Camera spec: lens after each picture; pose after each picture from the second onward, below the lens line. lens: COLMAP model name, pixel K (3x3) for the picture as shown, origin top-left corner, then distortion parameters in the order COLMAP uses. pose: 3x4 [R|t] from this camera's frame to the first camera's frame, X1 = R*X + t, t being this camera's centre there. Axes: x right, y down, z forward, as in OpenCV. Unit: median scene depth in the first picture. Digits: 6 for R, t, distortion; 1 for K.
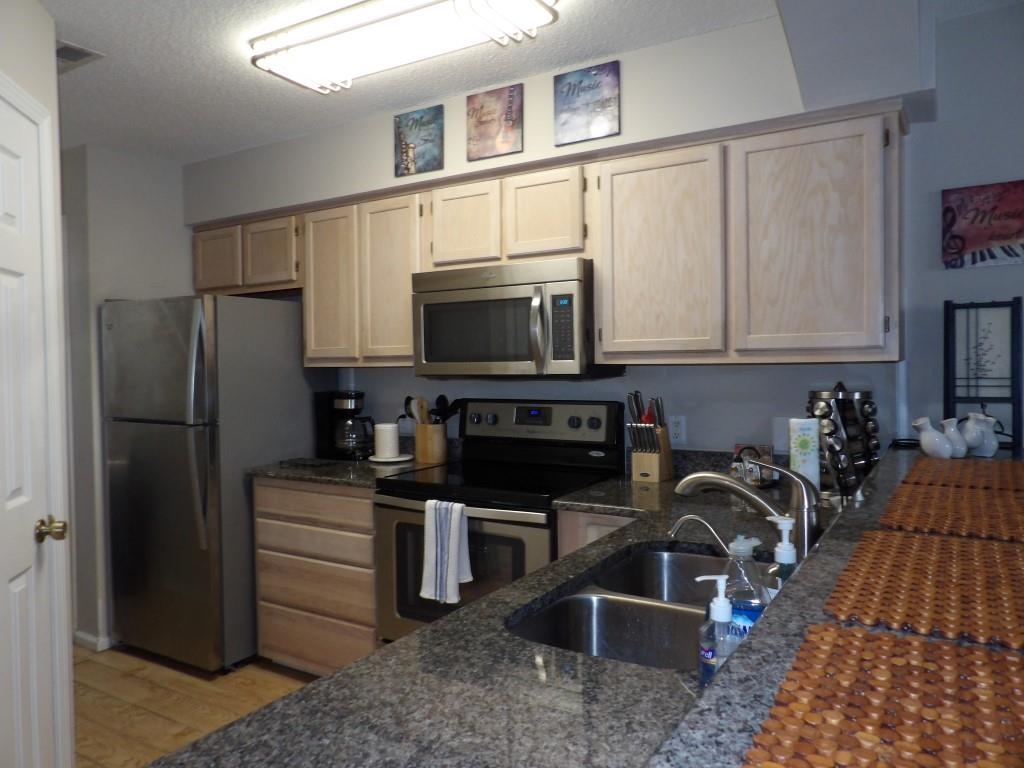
lens RADIAL K [[738.0, 0, 506.6], [0, 738.0, 381.6], [0, 0, 1]] dist [-0.029678, 0.042826]
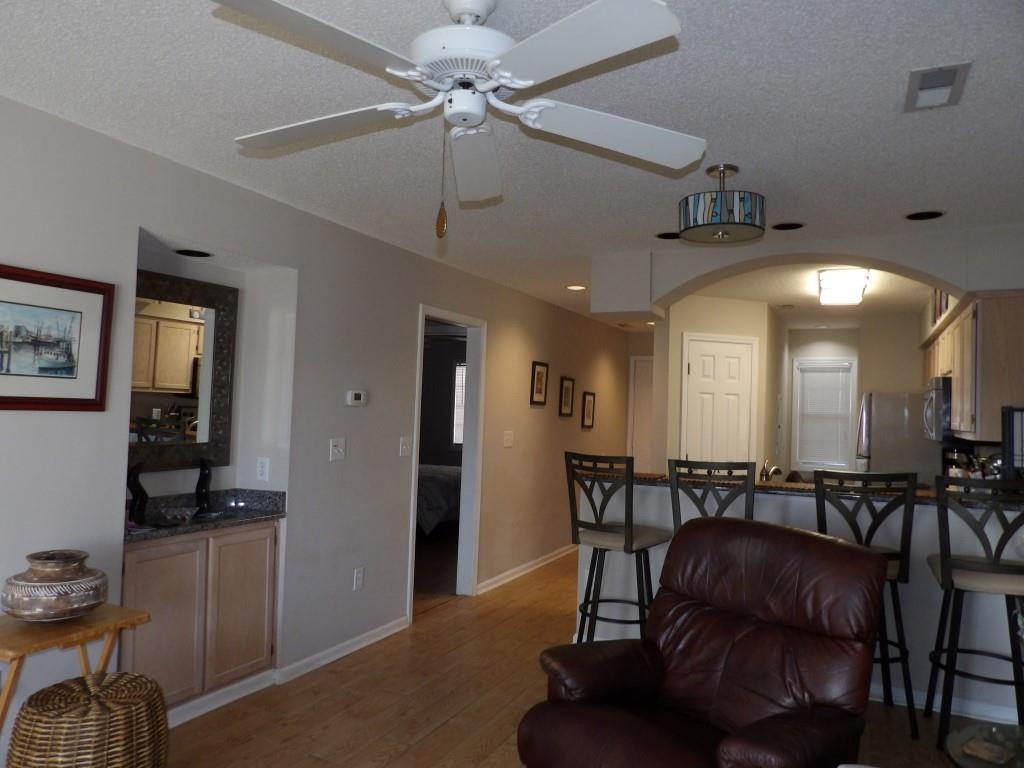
lens RADIAL K [[738.0, 0, 505.6], [0, 738.0, 383.8], [0, 0, 1]] dist [-0.029678, 0.042826]
pose [[0.113897, -0.015853, -0.993366, 1.706986], [-0.056395, 0.998157, -0.022396, -0.048866], [0.991891, 0.058572, 0.112793, -0.247037]]
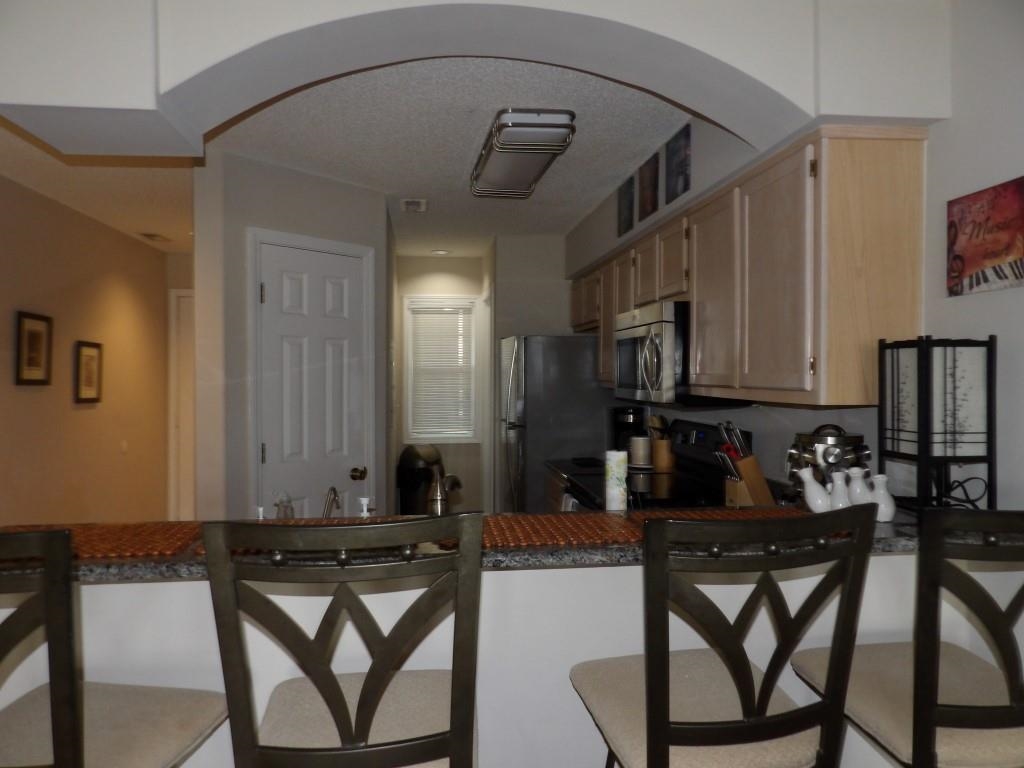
lens RADIAL K [[738.0, 0, 510.0], [0, 738.0, 389.1], [0, 0, 1]] dist [-0.029678, 0.042826]
pose [[0.634398, 0.028743, -0.772472, 0.798968], [-0.025633, 0.999541, 0.016140, -0.043239], [0.772582, 0.009561, 0.634843, 0.083165]]
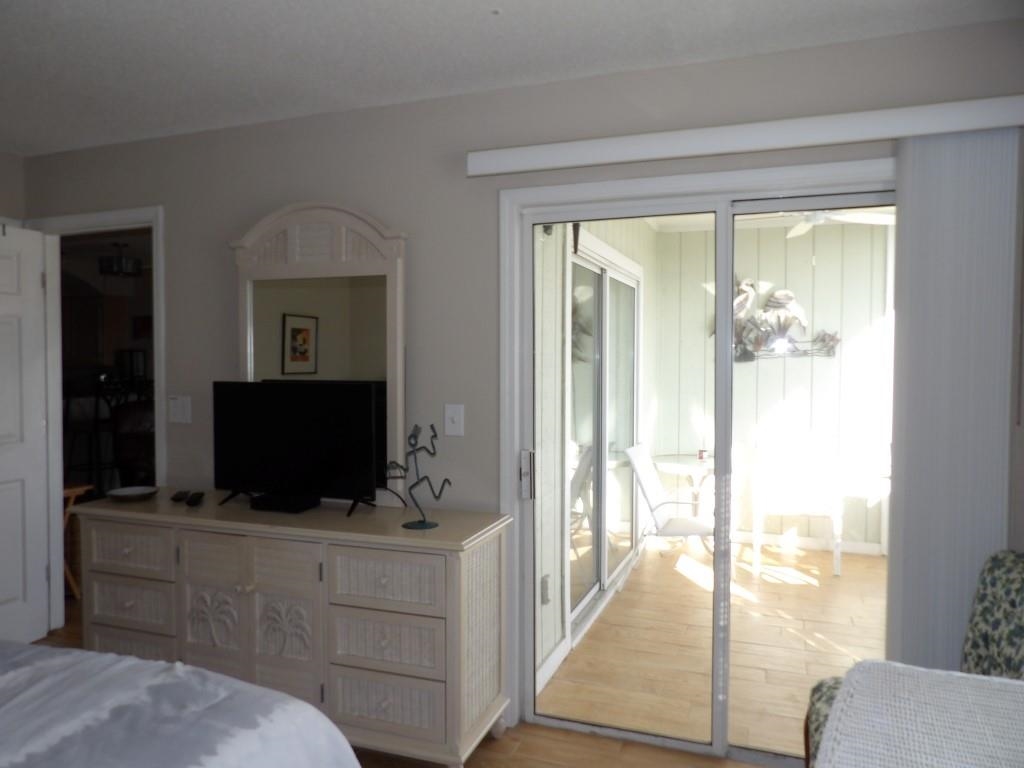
lens RADIAL K [[738.0, 0, 504.6], [0, 738.0, 385.2], [0, 0, 1]] dist [-0.029678, 0.042826]
pose [[0.980324, 0.008942, 0.197190, 1.414221], [-0.011089, 0.999891, 0.009787, 0.009152], [-0.197081, -0.011781, 0.980316, -2.395113]]
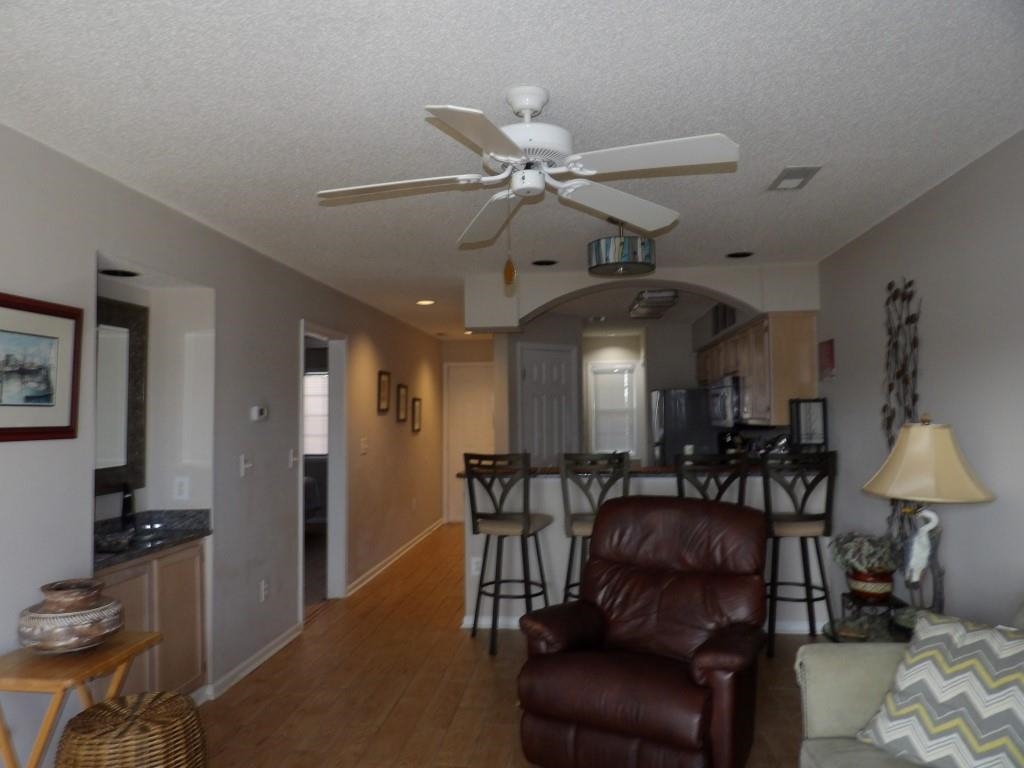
lens RADIAL K [[738.0, 0, 504.8], [0, 738.0, 384.5], [0, 0, 1]] dist [-0.029678, 0.042826]
pose [[0.437154, -0.026997, -0.898981, 1.789321], [-0.014759, 0.999199, -0.037184, -0.046846], [0.899266, 0.029524, 0.436406, -0.604814]]
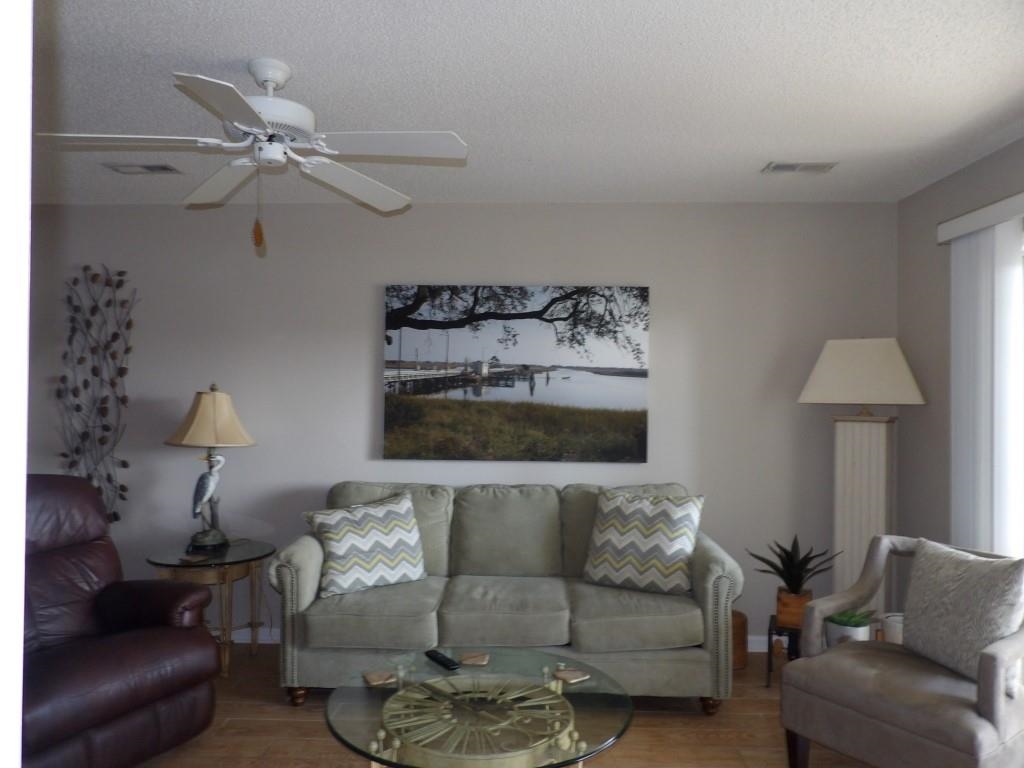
lens RADIAL K [[738.0, 0, 514.8], [0, 738.0, 386.5], [0, 0, 1]] dist [-0.029678, 0.042826]
pose [[0.857470, 0.022671, 0.514035, 0.870284], [-0.007428, 0.999470, -0.031690, -0.008763], [-0.514481, 0.023355, 0.857184, -1.109439]]
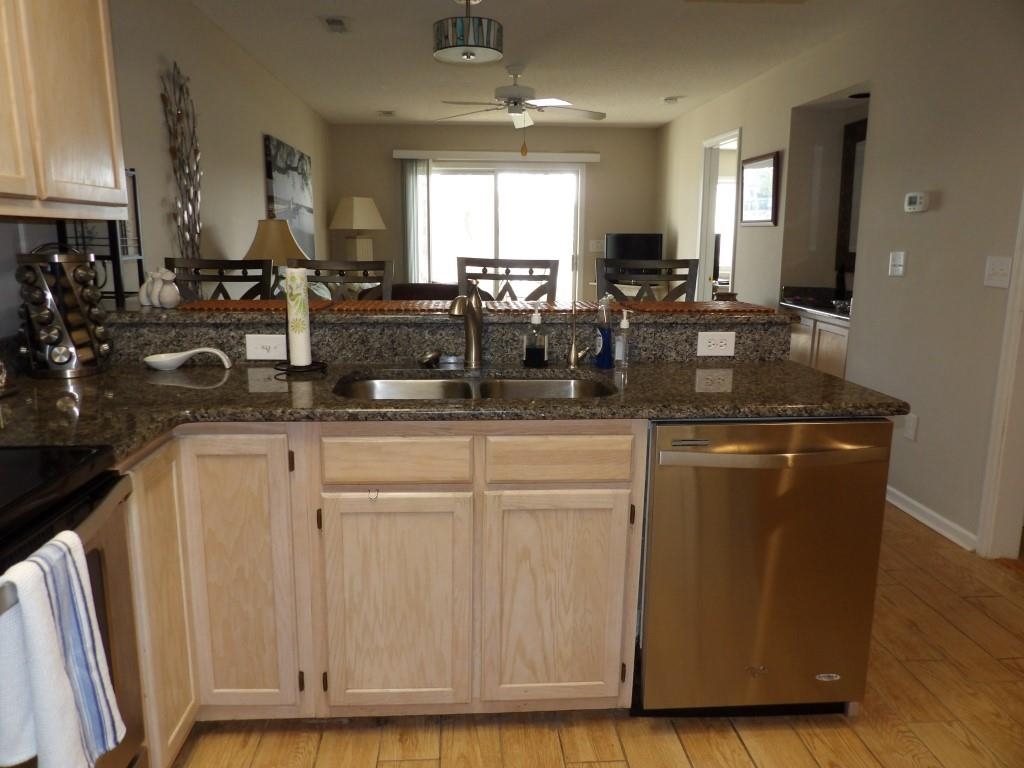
lens RADIAL K [[738.0, 0, 508.6], [0, 738.0, 380.2], [0, 0, 1]] dist [-0.029678, 0.042826]
pose [[-0.596192, -0.144014, 0.789819, -0.520924], [0.022851, 0.980337, 0.196001, 0.001114], [-0.802516, 0.134902, -0.581179, 0.978104]]
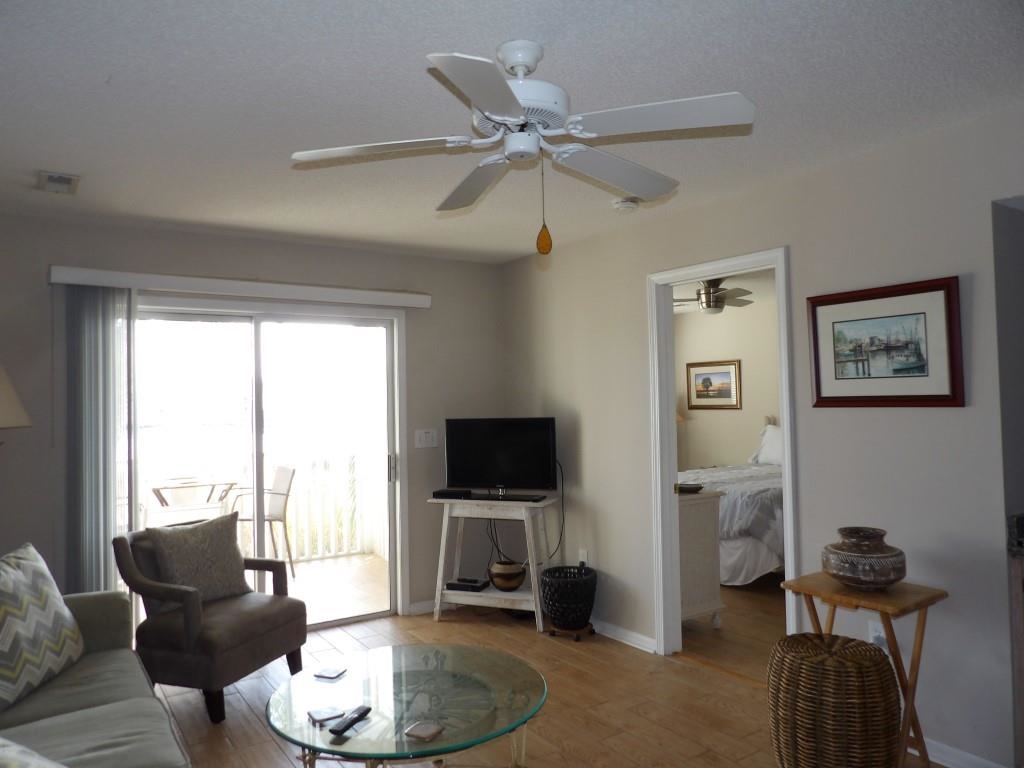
lens RADIAL K [[738.0, 0, 505.7], [0, 738.0, 384.7], [0, 0, 1]] dist [-0.029678, 0.042826]
pose [[-0.911764, 0.042975, 0.408461, 0.763410], [0.043594, 0.999019, -0.007800, -0.051204], [-0.408395, 0.010694, -0.912742, 0.492841]]
